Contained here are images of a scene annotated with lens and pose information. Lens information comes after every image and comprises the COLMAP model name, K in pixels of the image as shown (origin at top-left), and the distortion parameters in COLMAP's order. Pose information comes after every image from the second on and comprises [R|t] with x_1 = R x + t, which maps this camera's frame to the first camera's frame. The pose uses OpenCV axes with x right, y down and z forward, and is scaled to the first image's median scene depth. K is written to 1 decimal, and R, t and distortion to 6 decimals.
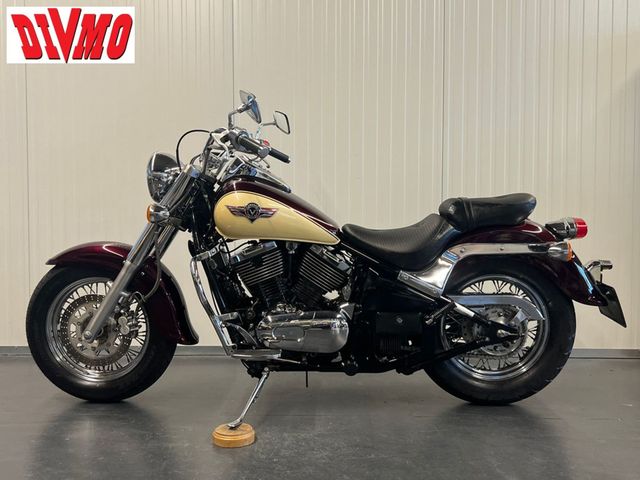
lens RADIAL K [[608.7, 0, 320.0], [0, 608.7, 240.0], [0, 0, 1]] dist [0.176227, -0.527790]
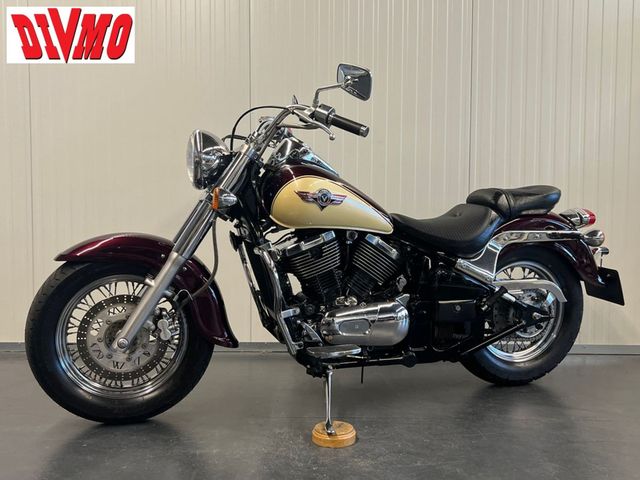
lens RADIAL K [[608.7, 0, 320.0], [0, 608.7, 240.0], [0, 0, 1]] dist [0.176227, -0.527790]
pose [[0.940155, -0.008432, 0.340643, -0.409634], [0.012187, 0.999886, -0.008886, 0.024339], [-0.340529, 0.012506, 0.940151, 0.122199]]
